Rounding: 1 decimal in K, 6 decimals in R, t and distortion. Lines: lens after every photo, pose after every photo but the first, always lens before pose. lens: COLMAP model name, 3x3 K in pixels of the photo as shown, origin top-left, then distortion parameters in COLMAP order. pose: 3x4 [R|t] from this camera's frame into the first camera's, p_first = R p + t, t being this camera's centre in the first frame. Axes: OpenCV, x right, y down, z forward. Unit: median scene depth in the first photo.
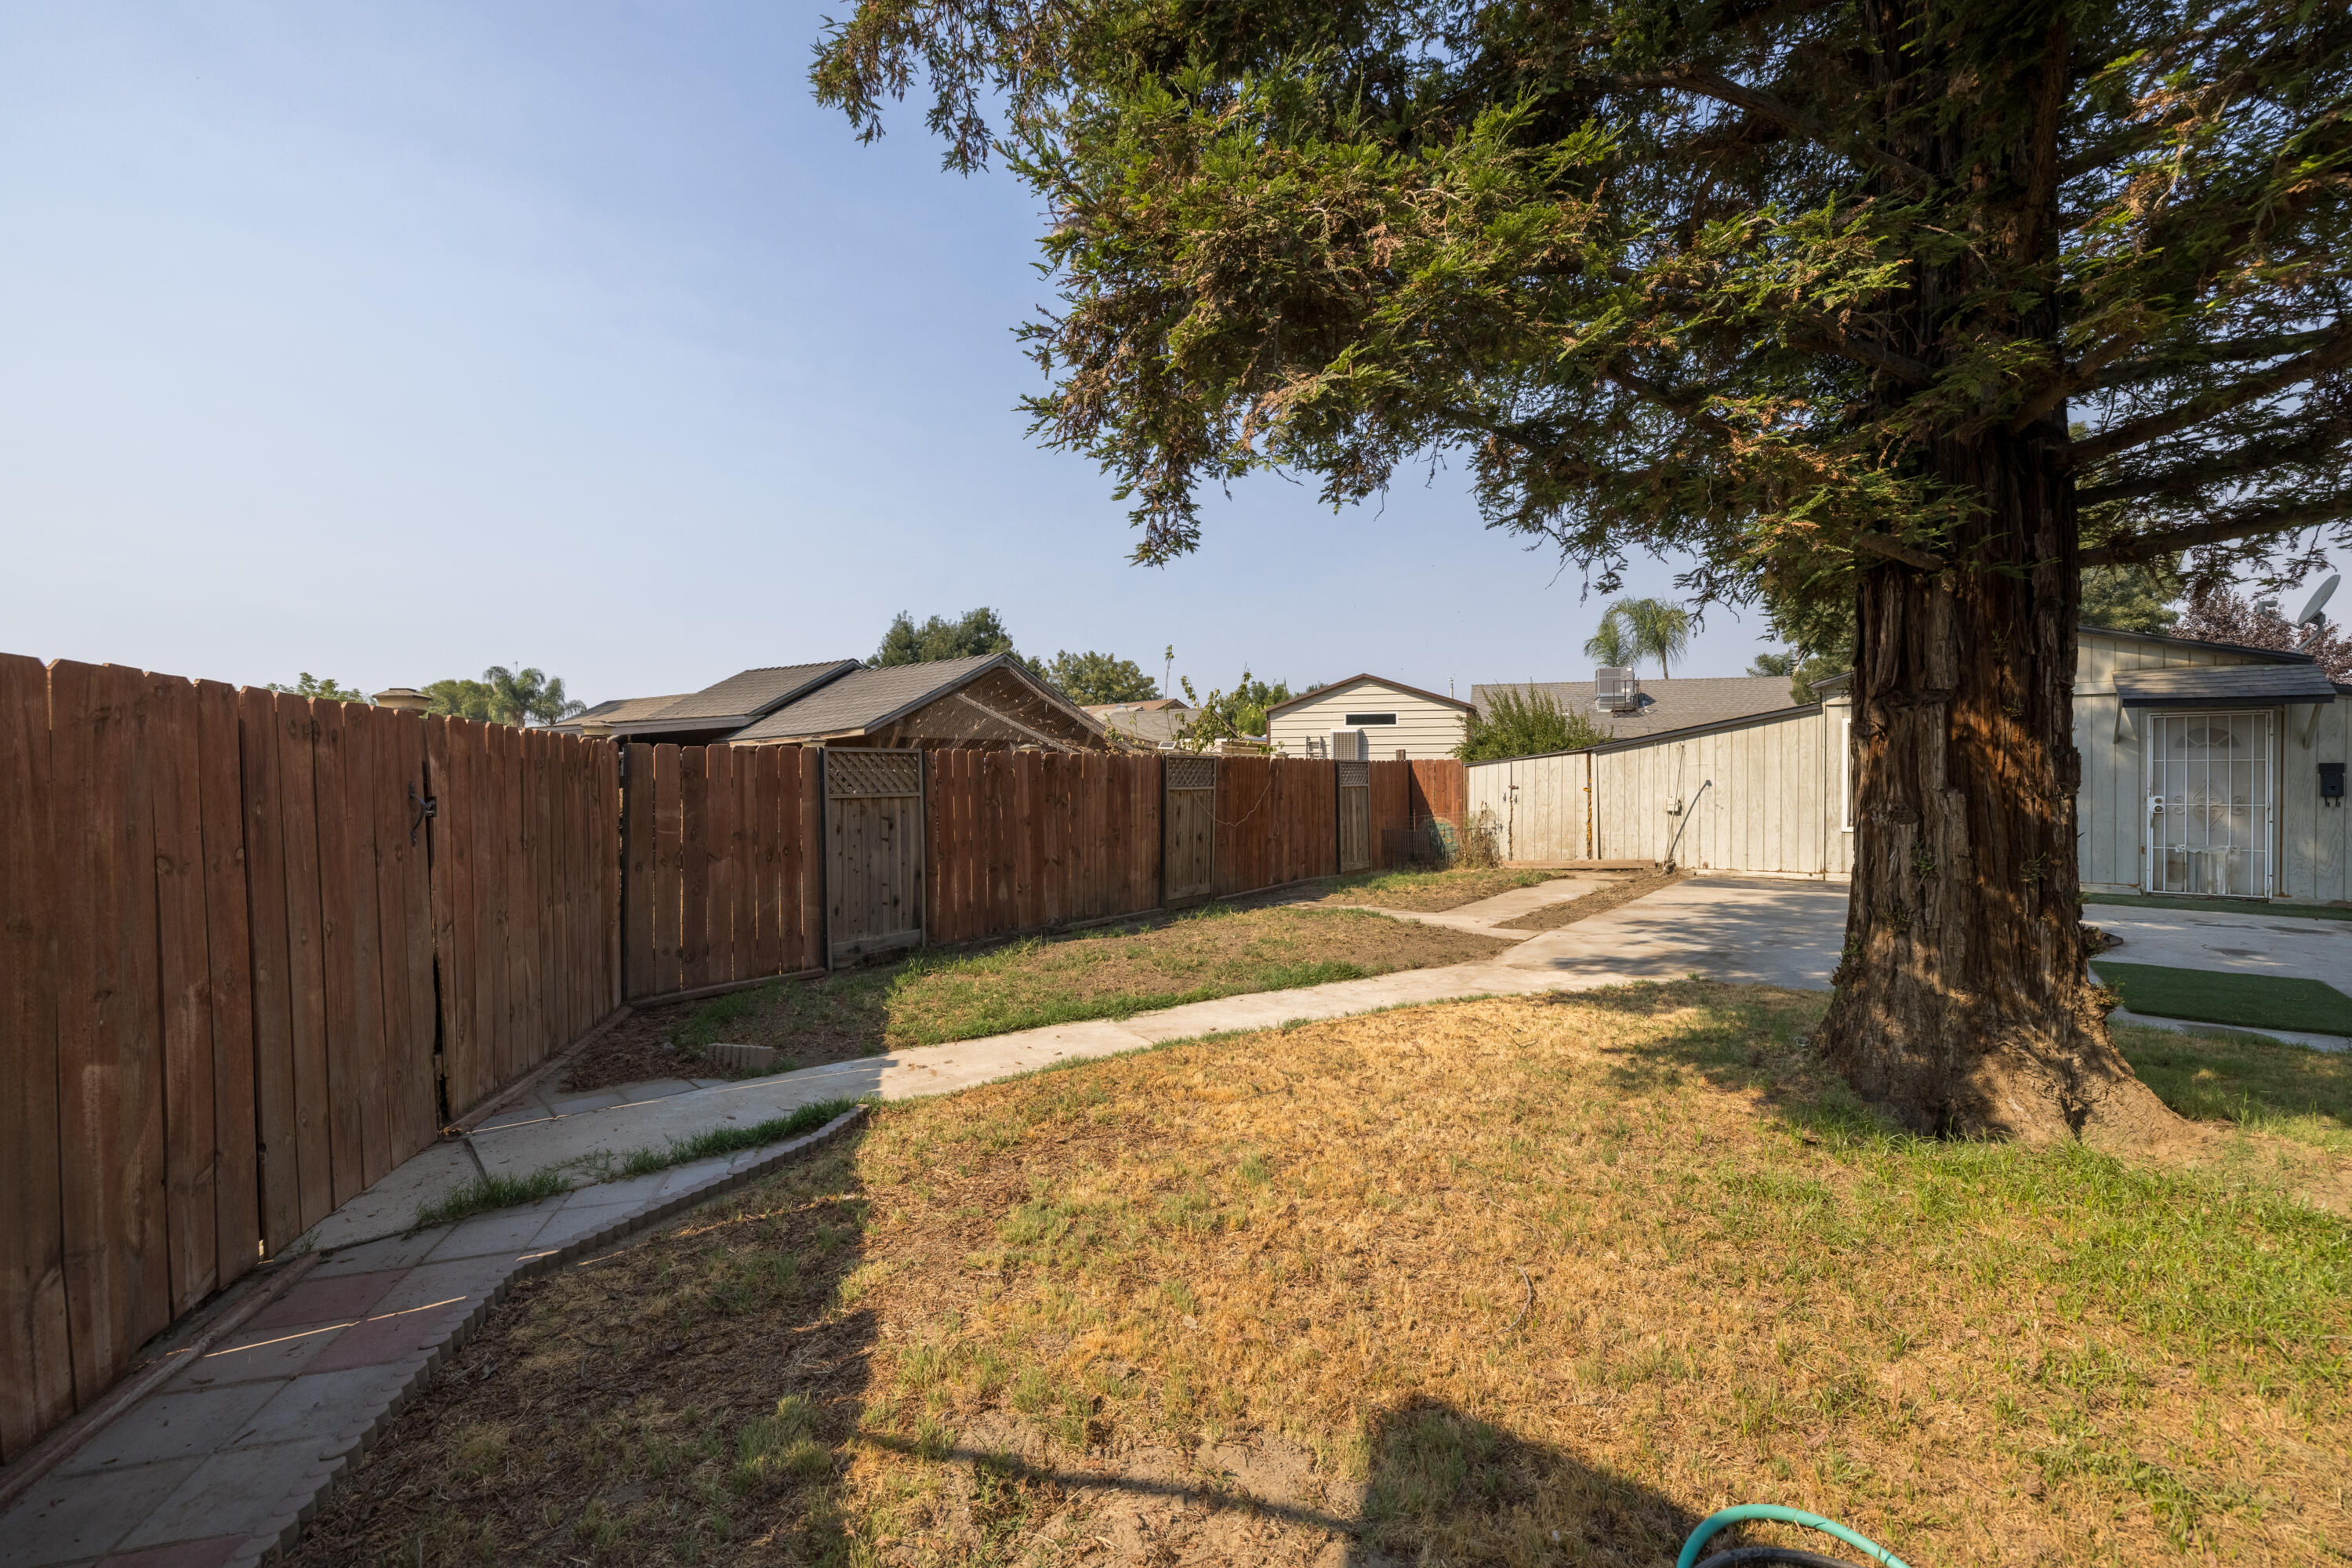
lens RADIAL K [[984.4, 0, 1184.4], [0, 984.4, 783.5], [0, 0, 1]] dist [0.001225, -0.000162]
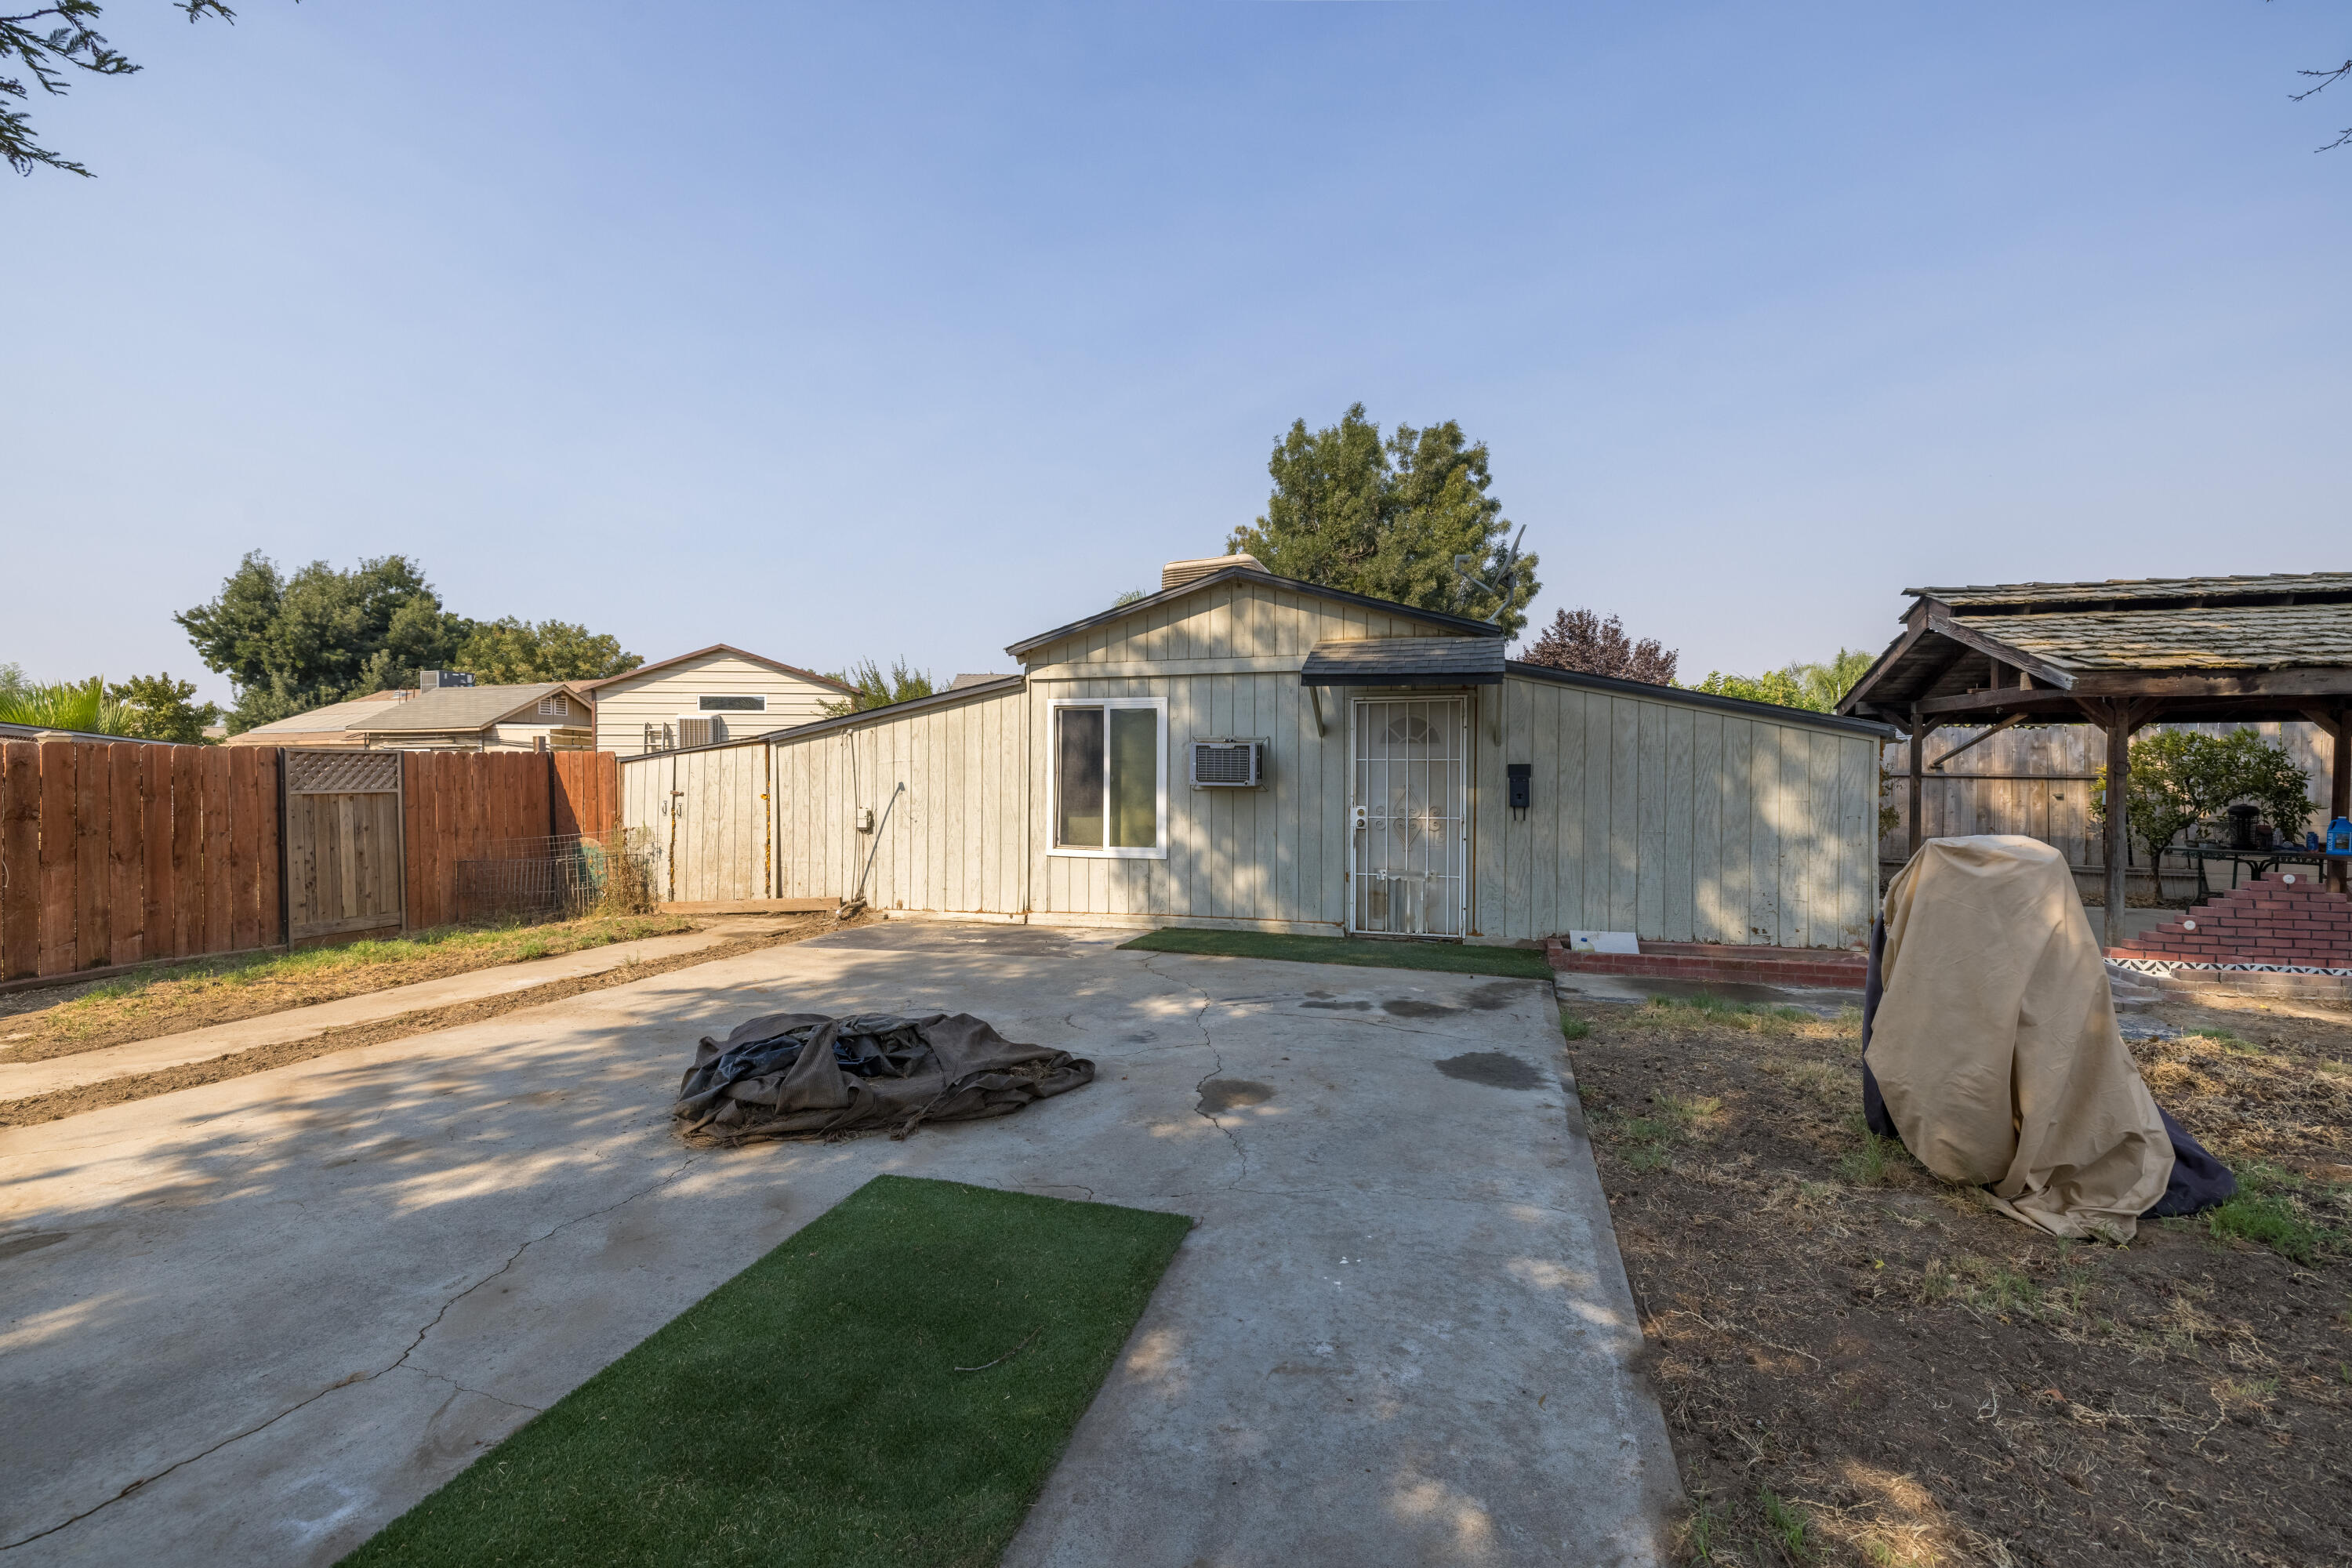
lens RADIAL K [[984.4, 0, 1184.4], [0, 984.4, 783.5], [0, 0, 1]] dist [0.001225, -0.000162]
pose [[0.932571, 0.000682, 0.360985, 0.434598], [-0.000980, 0.999999, 0.000642, -0.003892], [-0.360984, -0.000953, 0.932571, 0.251483]]
